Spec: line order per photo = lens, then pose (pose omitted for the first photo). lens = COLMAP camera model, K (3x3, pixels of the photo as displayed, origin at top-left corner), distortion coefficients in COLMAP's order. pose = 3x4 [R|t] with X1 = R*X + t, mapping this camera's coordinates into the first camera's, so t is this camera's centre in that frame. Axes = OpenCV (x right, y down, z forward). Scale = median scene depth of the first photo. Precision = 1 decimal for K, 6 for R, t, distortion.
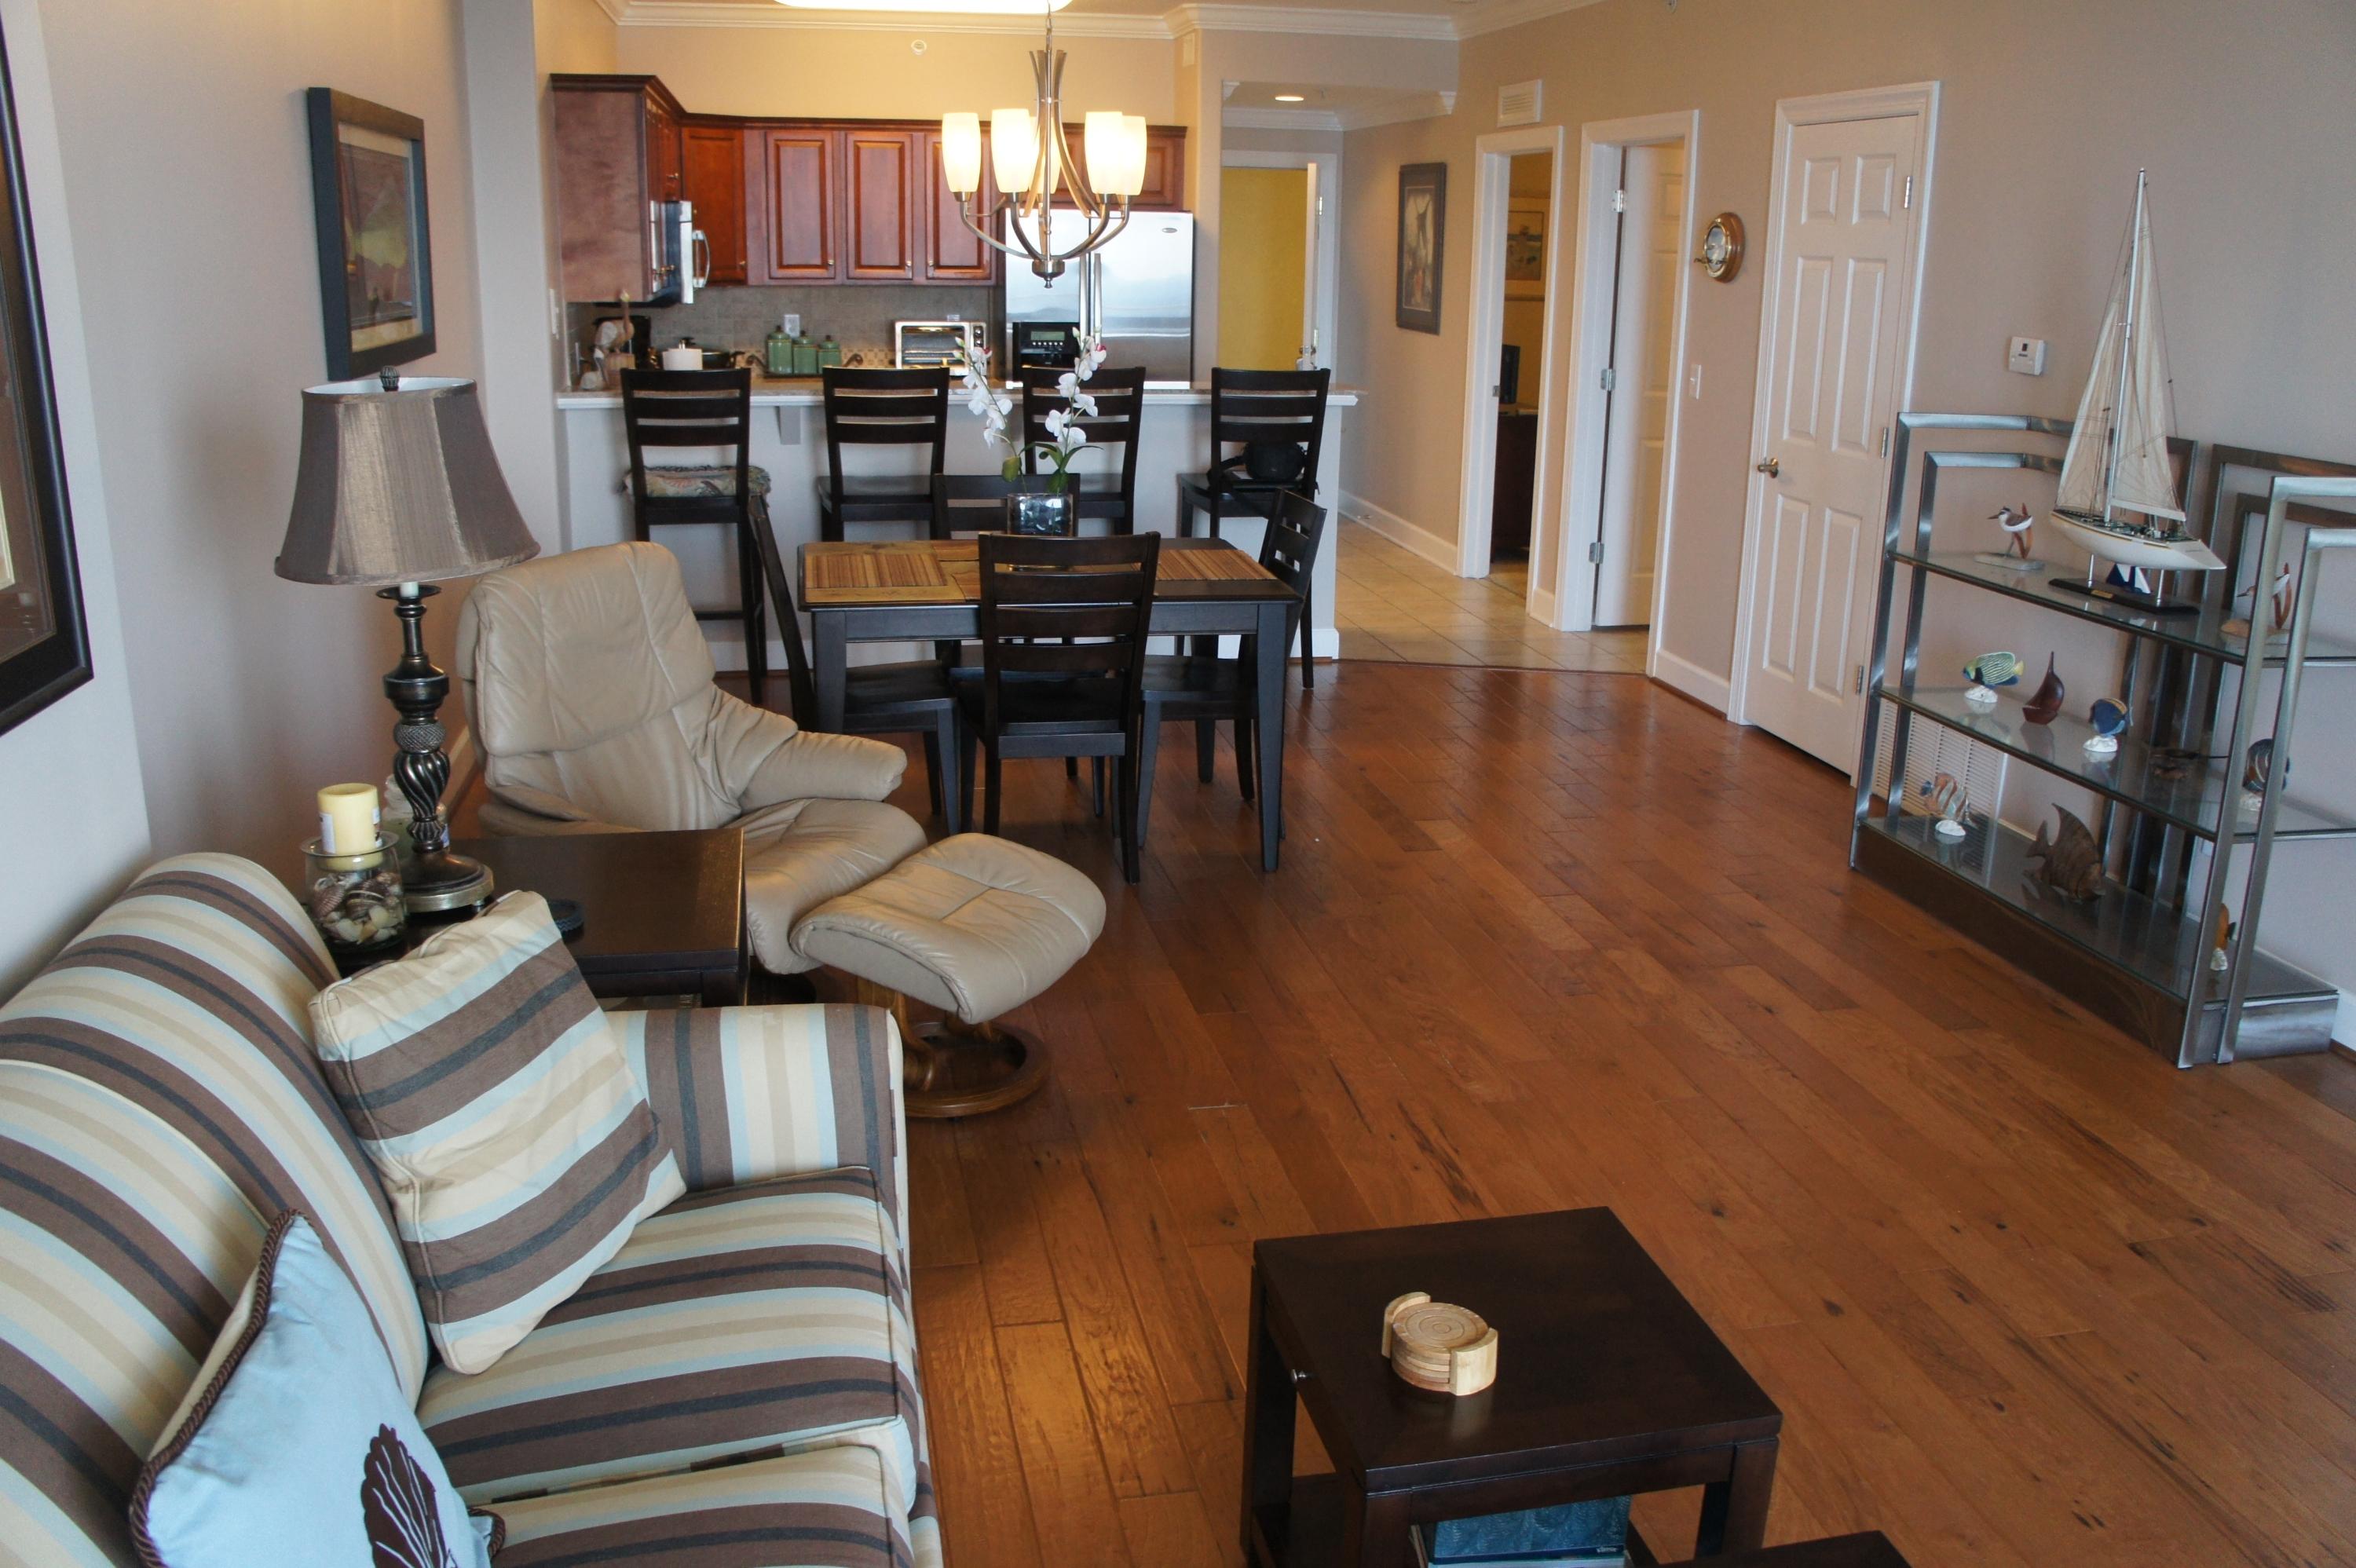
lens RADIAL K [[1925.5, 0, 1203.9], [0, 1925.5, 792.8], [0, 0, 1]] dist [-0.167359, 0.141897]
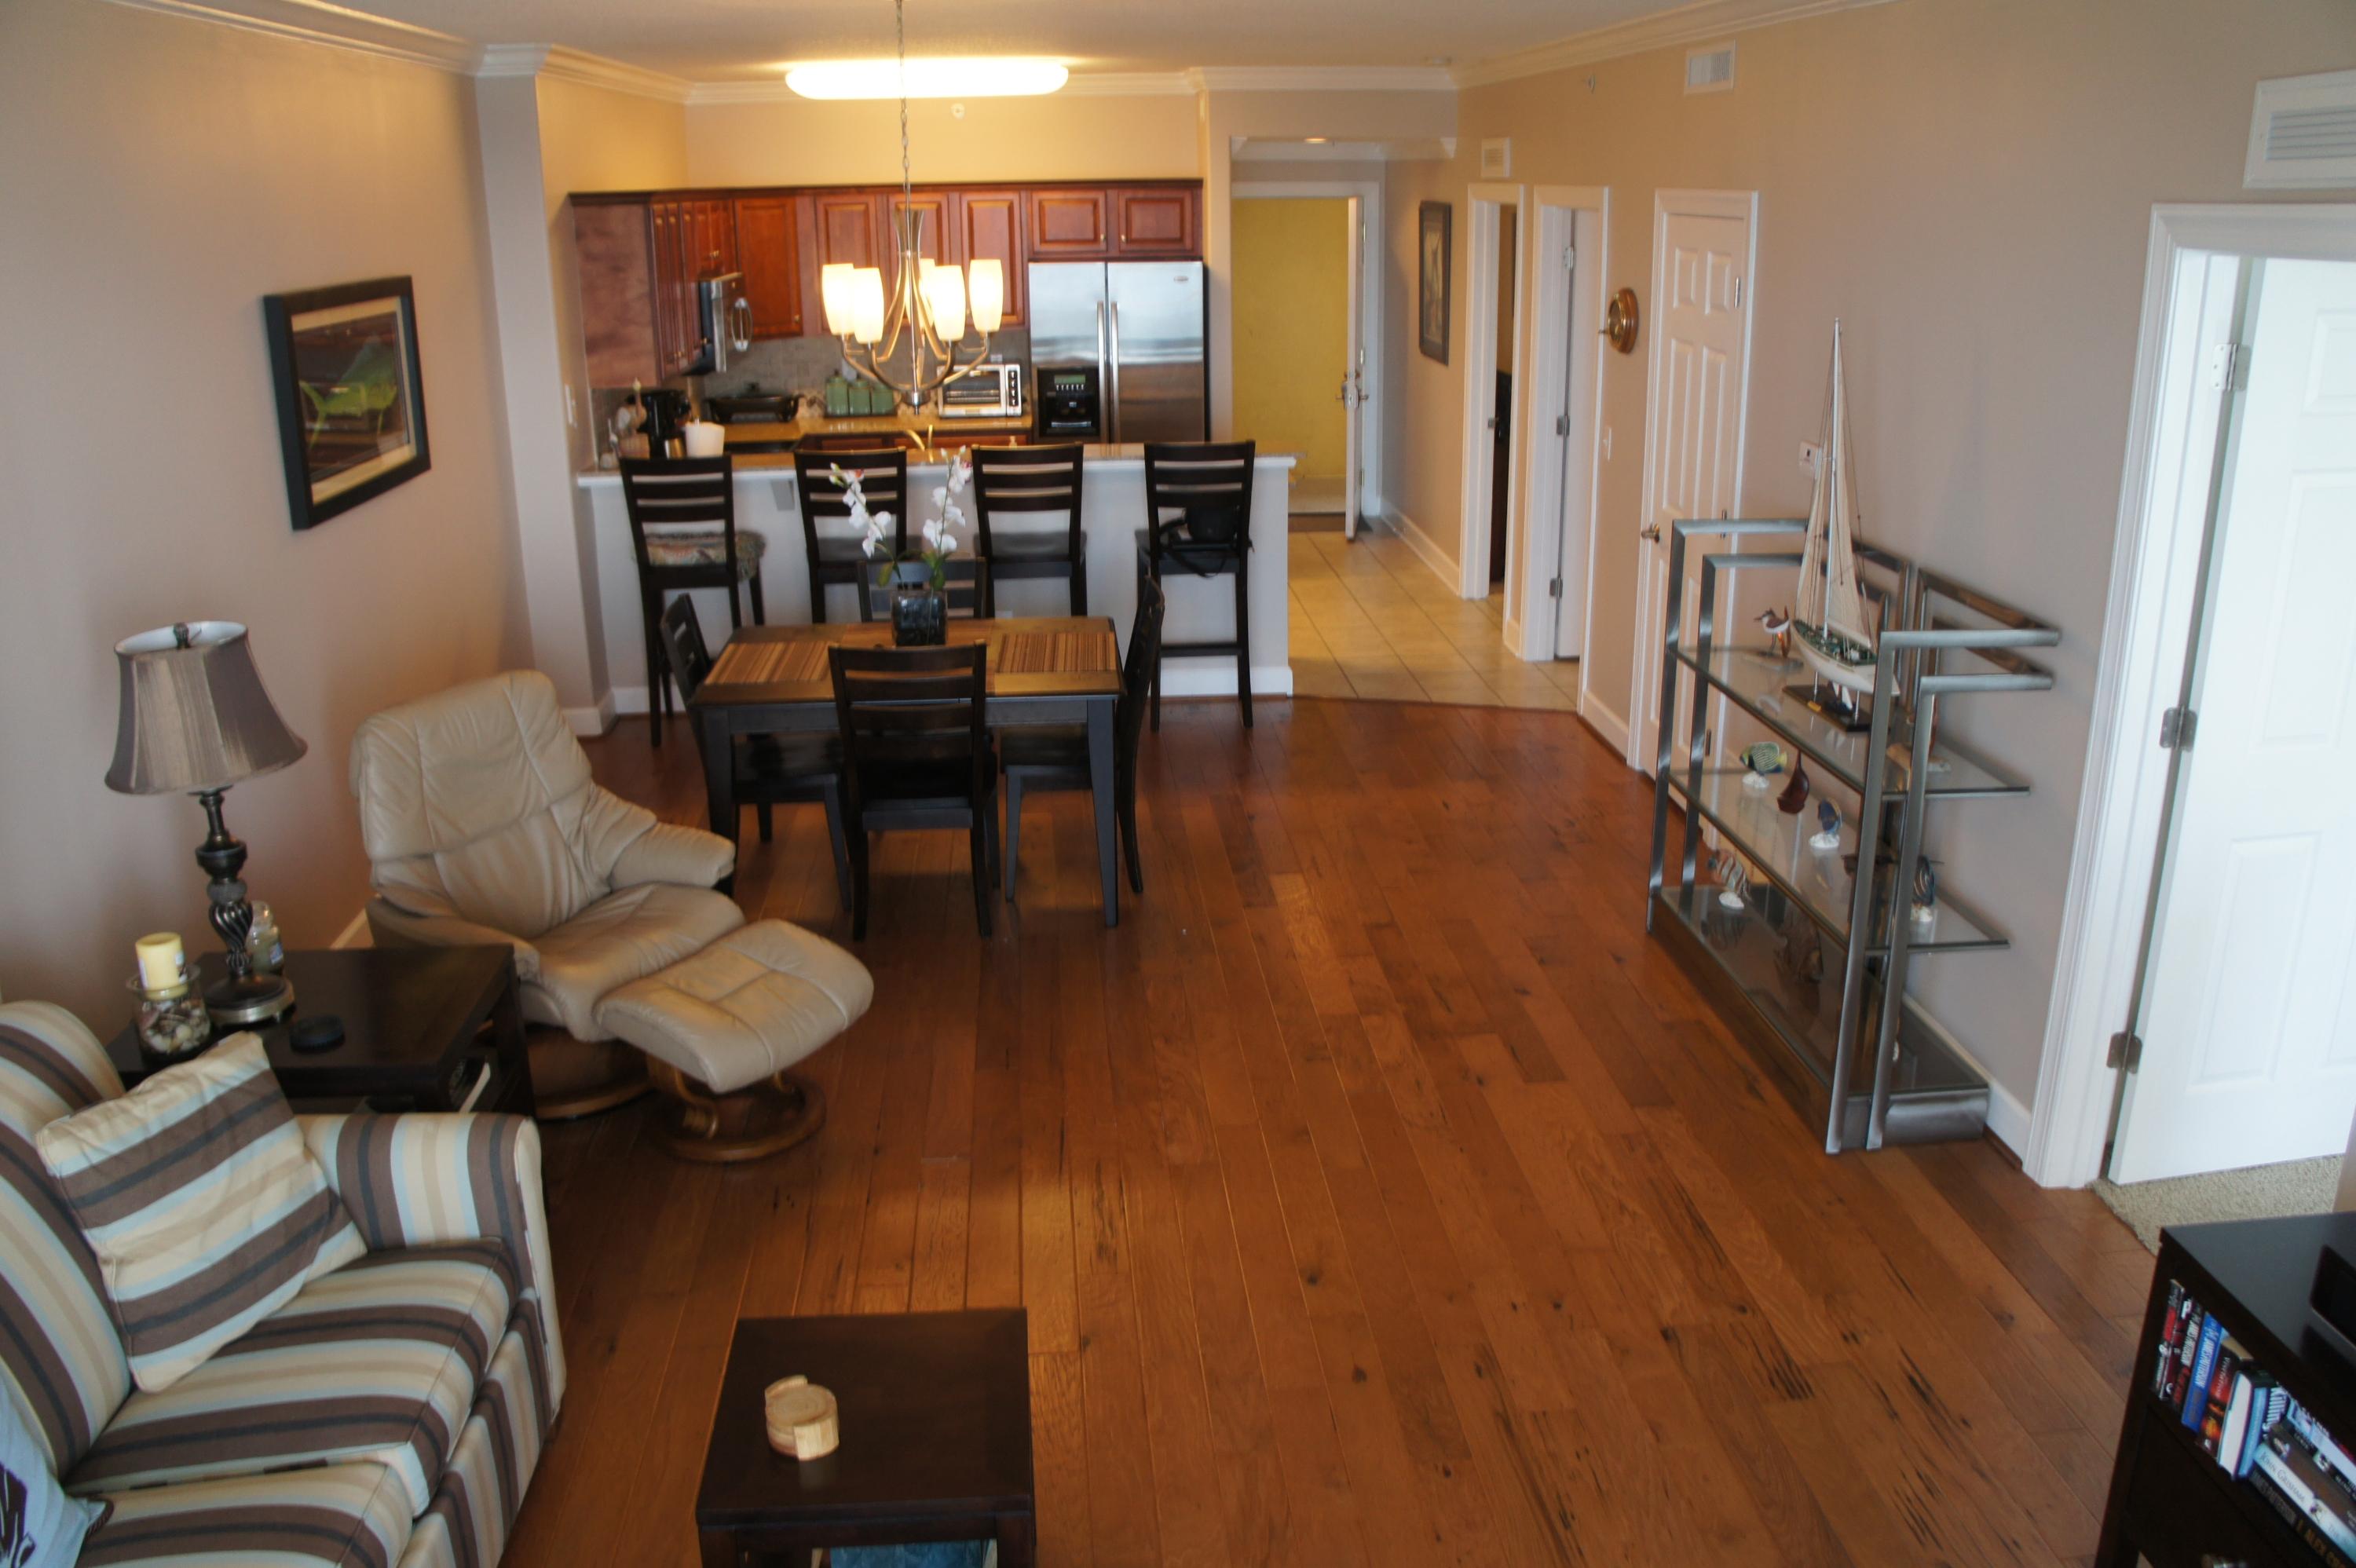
lens RADIAL K [[1893.7, 0, 1206.6], [0, 1893.7, 784.1], [0, 0, 1]] dist [-0.178719, 0.143742]
pose [[0.992355, 0.010455, -0.122969, 0.279601], [-0.006354, 0.999412, 0.033688, -0.100655], [0.123249, -0.032649, 0.991839, -0.122561]]
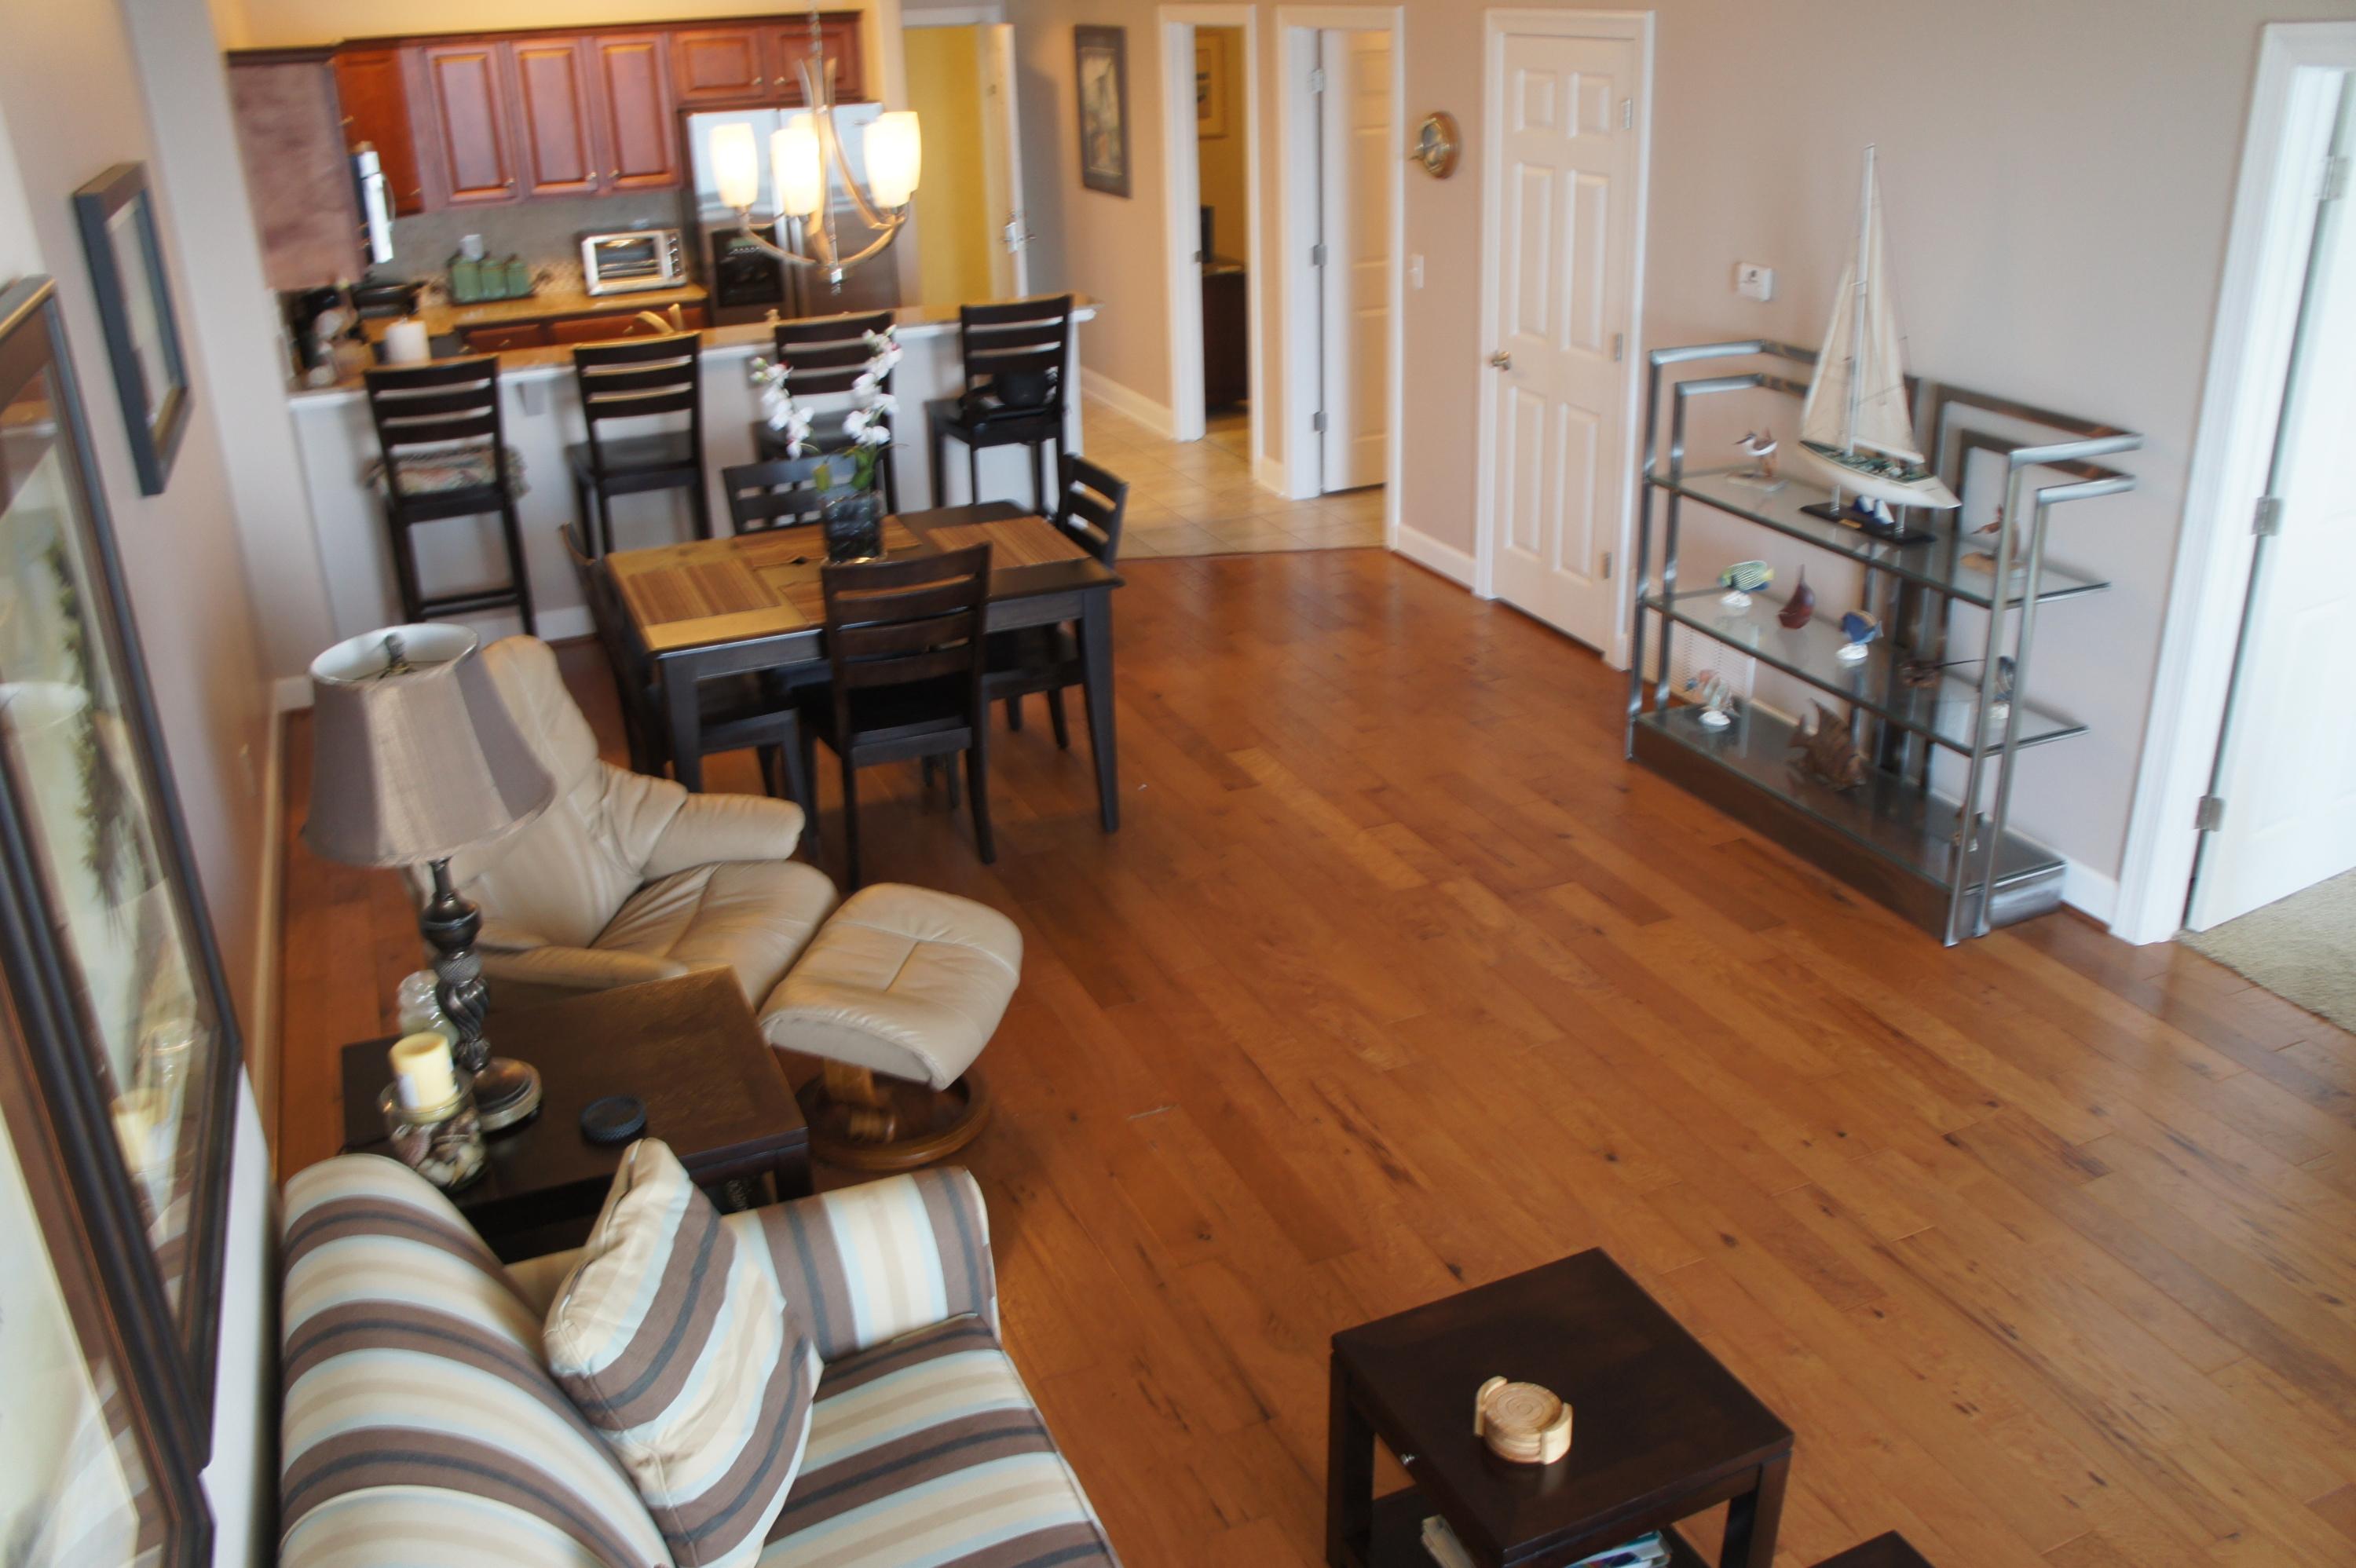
lens RADIAL K [[1925.5, 0, 1203.9], [0, 1925.5, 792.8], [0, 0, 1]] dist [-0.167359, 0.141897]
pose [[0.977233, -0.123989, 0.172170, -0.118317], [0.101018, 0.985499, 0.136336, -0.148481], [-0.186577, -0.115839, 0.975587, -0.055080]]
